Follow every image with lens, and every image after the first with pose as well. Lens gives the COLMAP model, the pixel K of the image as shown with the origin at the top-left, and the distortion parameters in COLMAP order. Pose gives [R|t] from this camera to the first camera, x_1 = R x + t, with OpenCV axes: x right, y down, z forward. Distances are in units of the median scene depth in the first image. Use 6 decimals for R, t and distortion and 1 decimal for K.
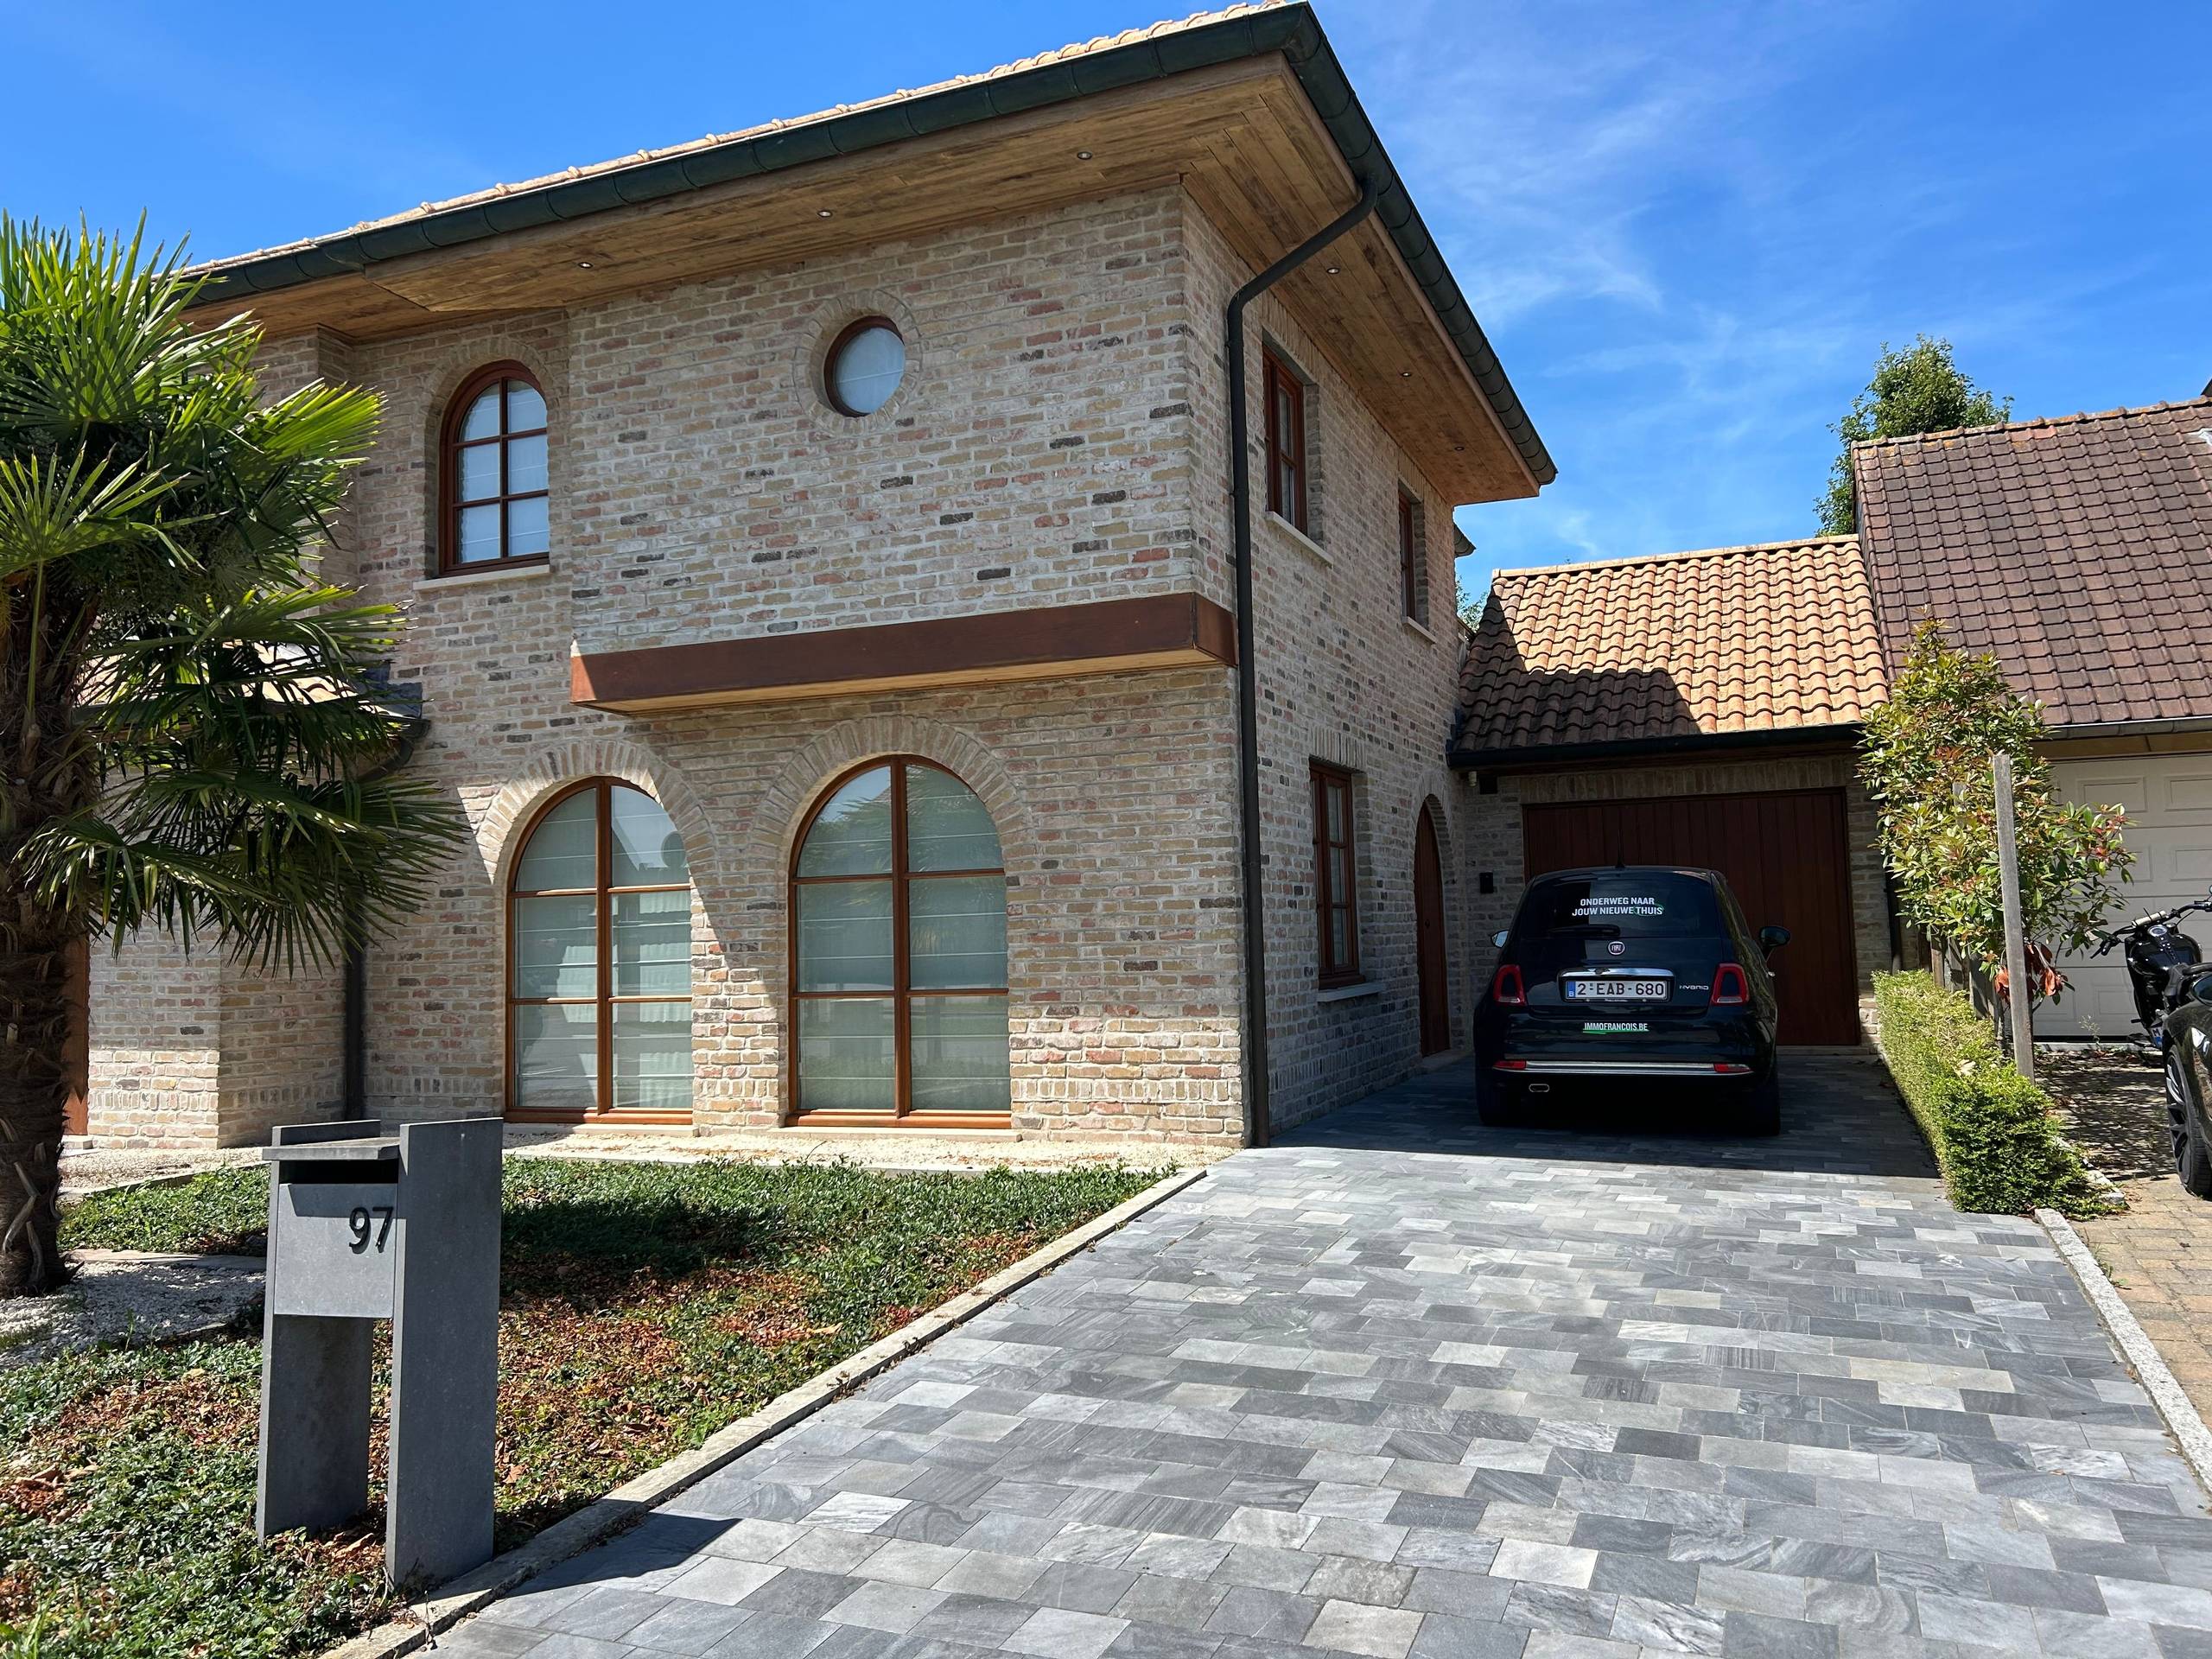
lens RADIAL K [[1673.4, 0, 1120.1], [0, 1673.4, 800.9], [0, 0, 1]] dist [0.139702, -0.268838]
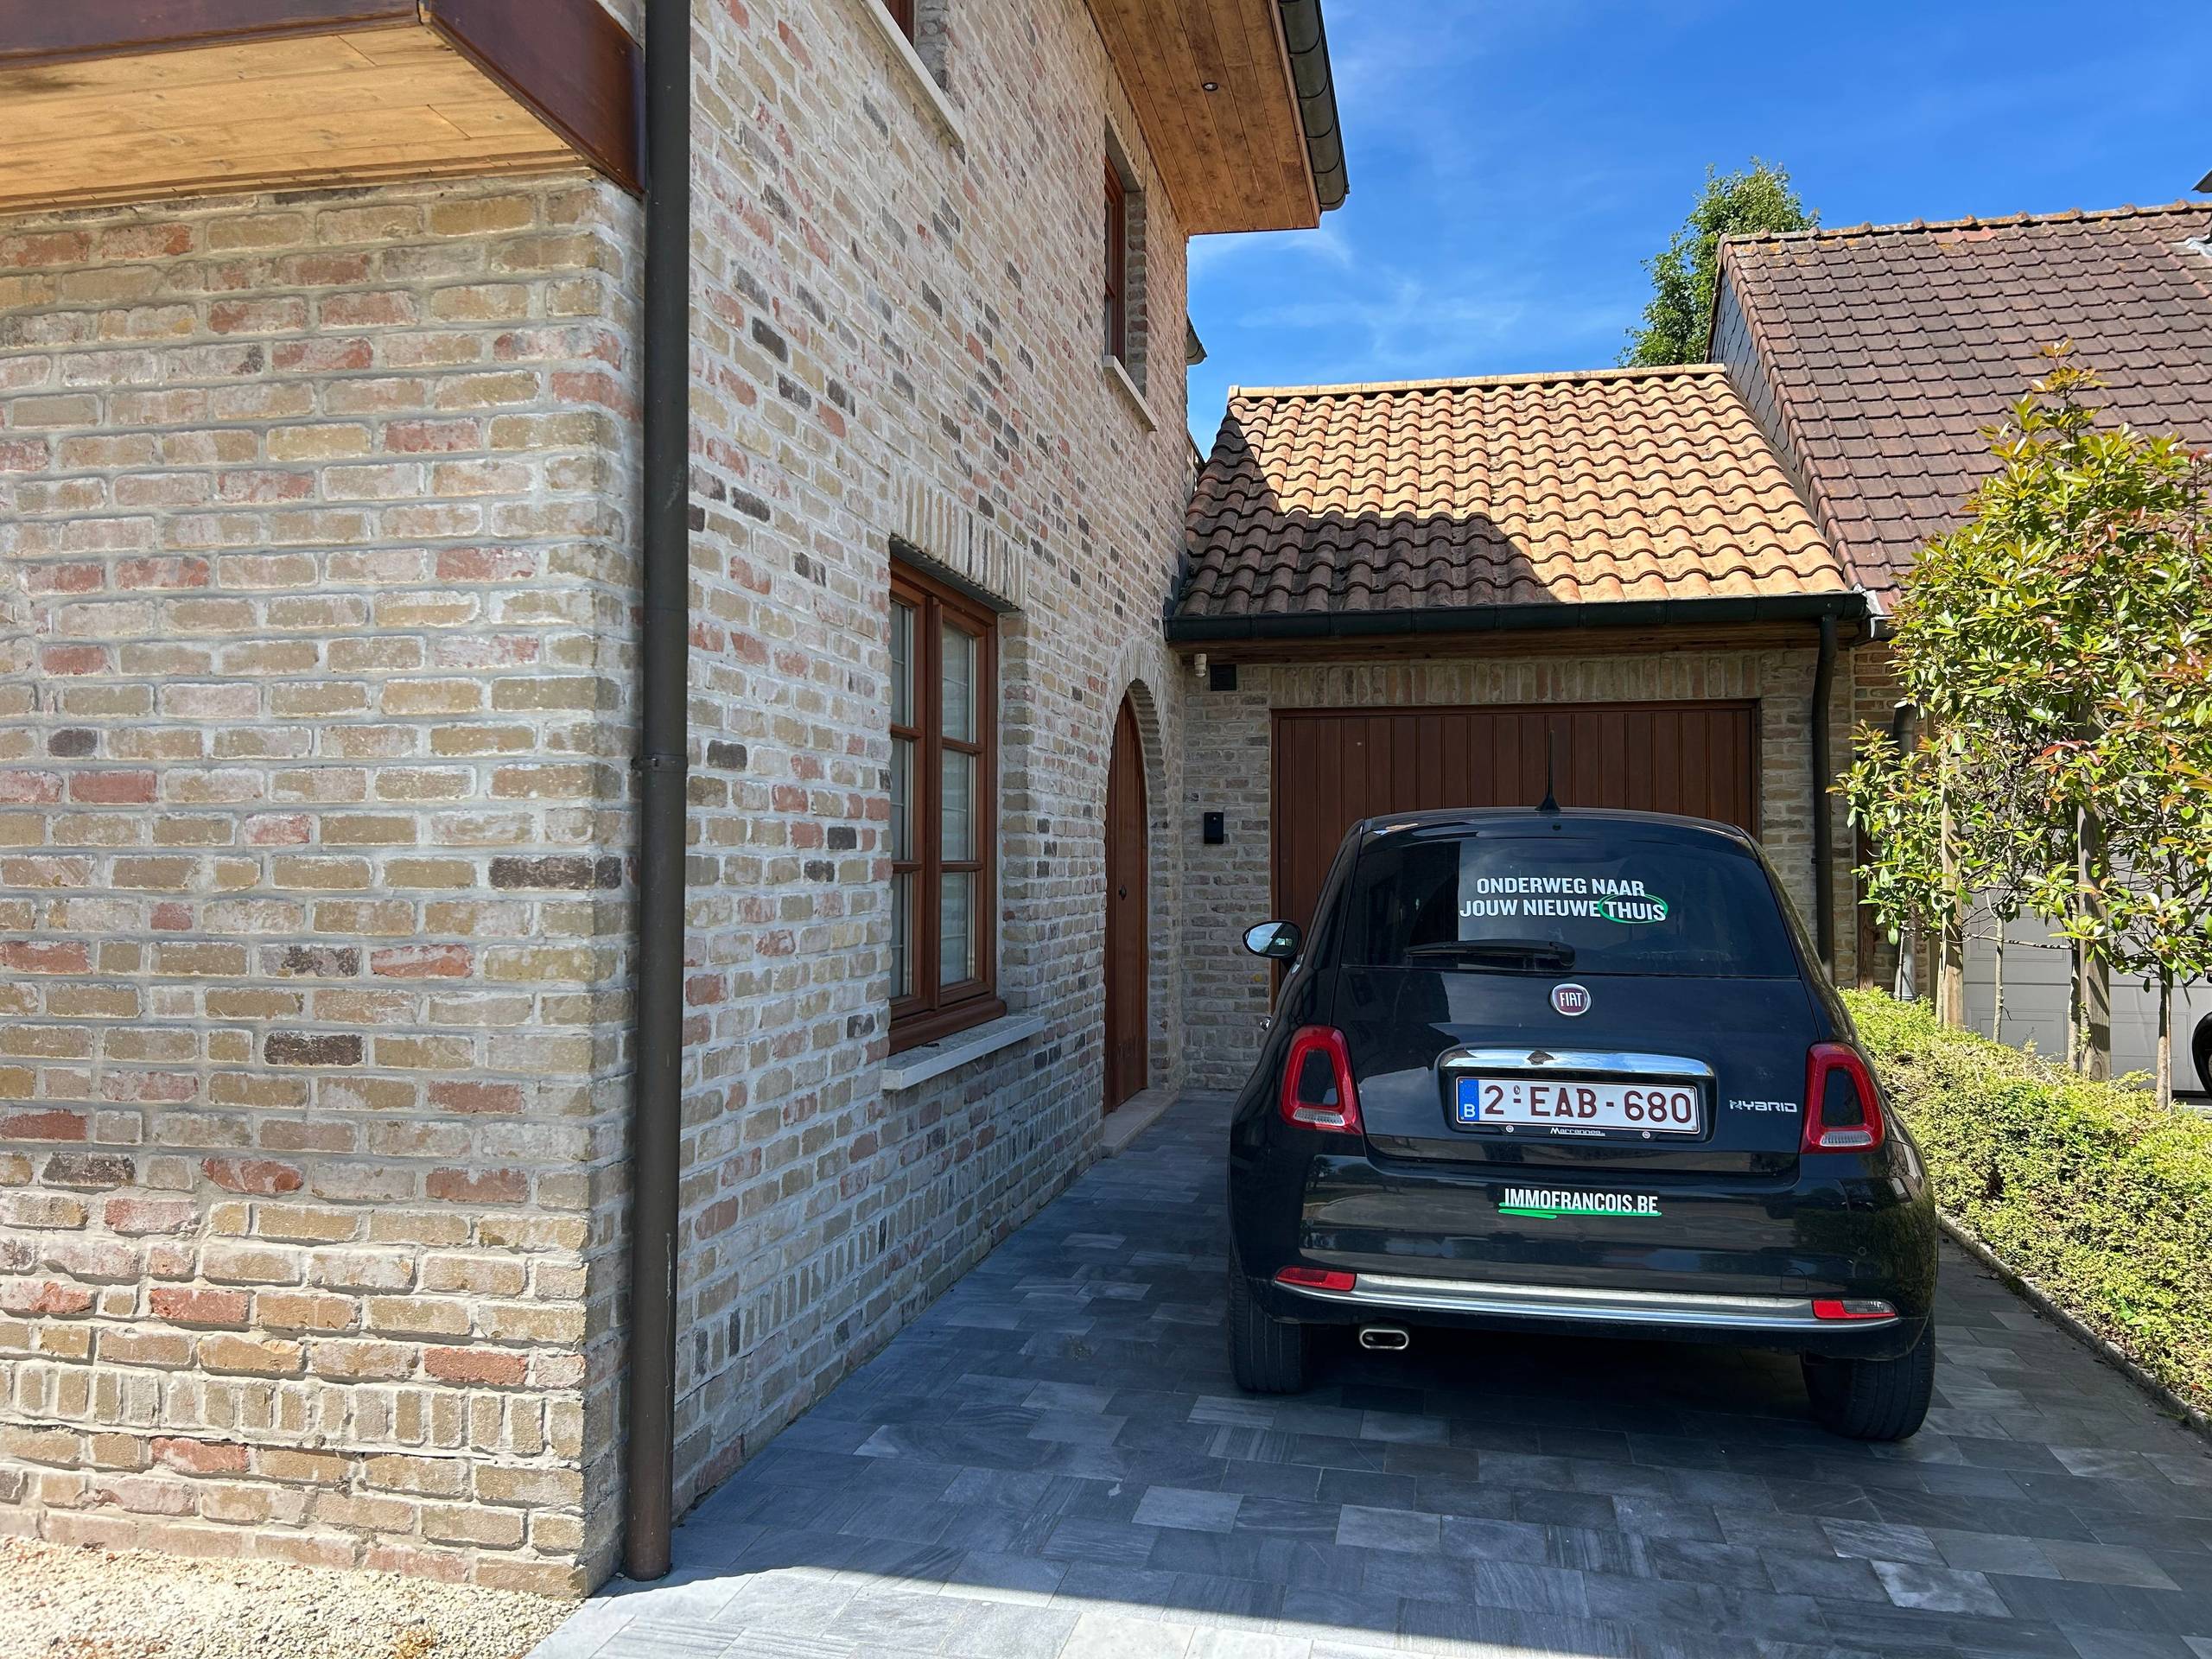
lens RADIAL K [[1673.4, 0, 1120.1], [0, 1673.4, 800.9], [0, 0, 1]] dist [0.139702, -0.268838]
pose [[0.982261, 0.037103, 0.183813, 0.093588], [-0.044351, 0.998386, 0.035476, 0.024861], [-0.182200, -0.042999, 0.982321, 0.549163]]
